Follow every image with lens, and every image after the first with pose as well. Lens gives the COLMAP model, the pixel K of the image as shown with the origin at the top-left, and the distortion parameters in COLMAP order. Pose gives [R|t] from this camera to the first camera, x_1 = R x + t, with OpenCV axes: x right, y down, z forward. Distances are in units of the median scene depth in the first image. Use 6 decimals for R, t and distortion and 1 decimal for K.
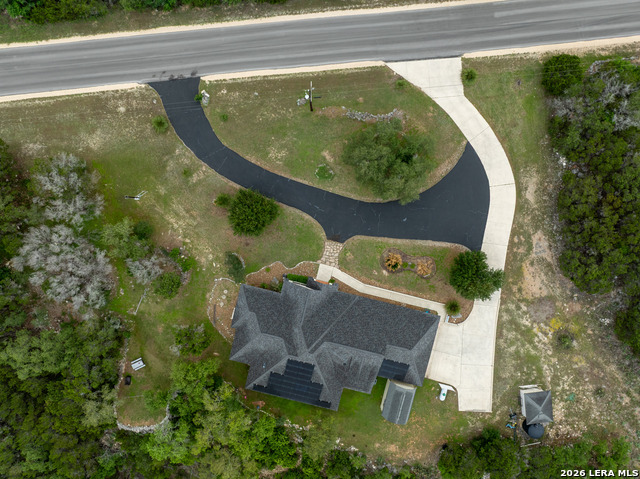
lens RADIAL K [[450.2, 0, 321.2], [0, 450.2, 238.4], [0, 0, 1]] dist [-0.040095, 0.007601]
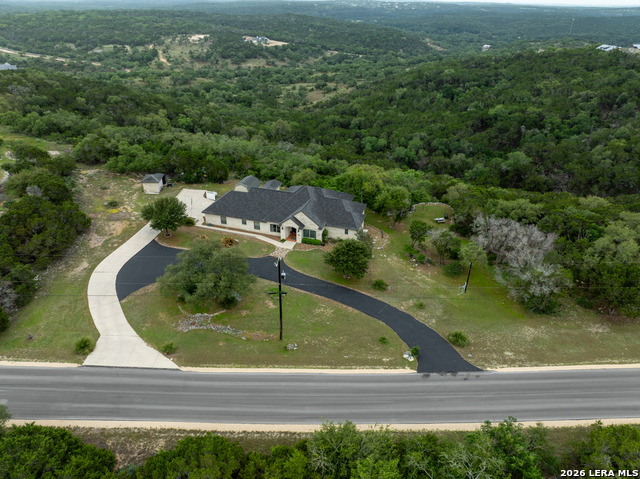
lens RADIAL K [[450.2, 0, 321.2], [0, 450.2, 238.4], [0, 0, 1]] dist [-0.040095, 0.007601]
pose [[-0.998406, -0.042088, 0.037614, -0.122210], [0.053910, -0.513431, 0.856436, -0.921693], [-0.016734, 0.857098, 0.514881, 0.397022]]
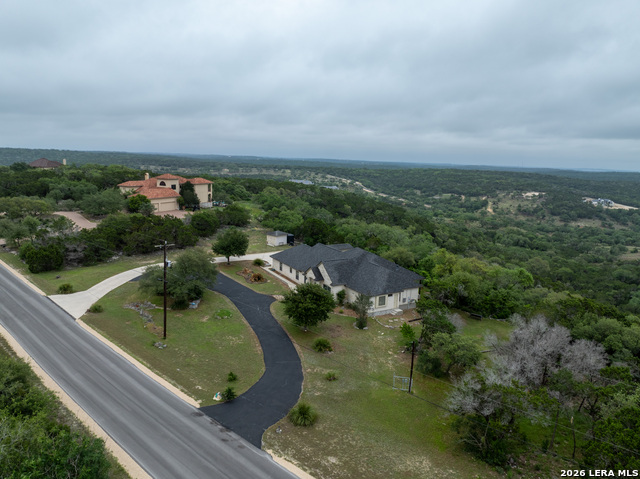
lens RADIAL K [[450.2, 0, 321.2], [0, 450.2, 238.4], [0, 0, 1]] dist [-0.040095, 0.007601]
pose [[-0.697232, -0.152977, 0.700333, -0.758960], [0.716824, -0.141239, 0.682799, -0.613090], [-0.005538, 0.978085, 0.208134, 0.659421]]
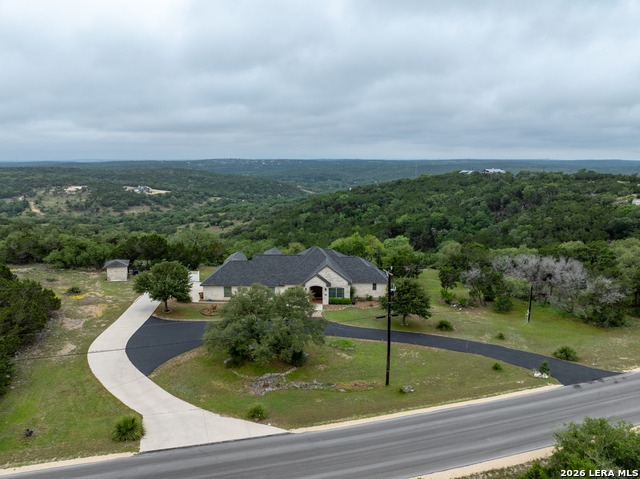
lens RADIAL K [[450.2, 0, 321.2], [0, 450.2, 238.4], [0, 0, 1]] dist [-0.040095, 0.007601]
pose [[-0.974086, 0.036685, -0.223185, 0.215688], [-0.225820, -0.213369, 0.950515, -0.853021], [-0.012751, 0.976283, 0.216123, 0.651952]]
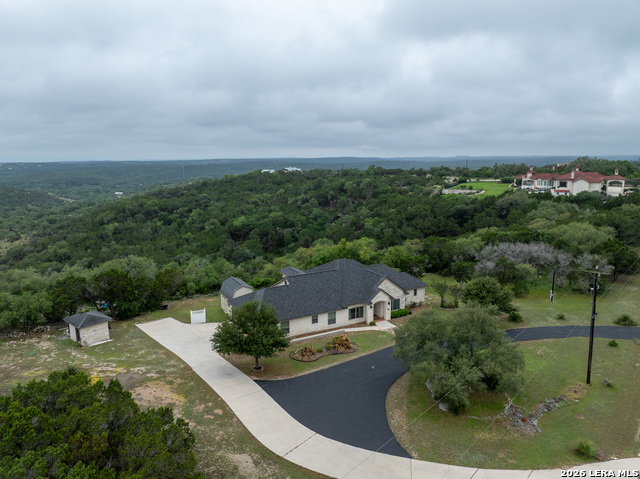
lens RADIAL K [[450.2, 0, 321.2], [0, 450.2, 238.4], [0, 0, 1]] dist [-0.040095, 0.007601]
pose [[-0.729070, 0.126028, -0.672736, 0.692049], [-0.684088, -0.165683, 0.710333, -0.450827], [-0.021939, 0.978093, 0.207009, 0.664683]]
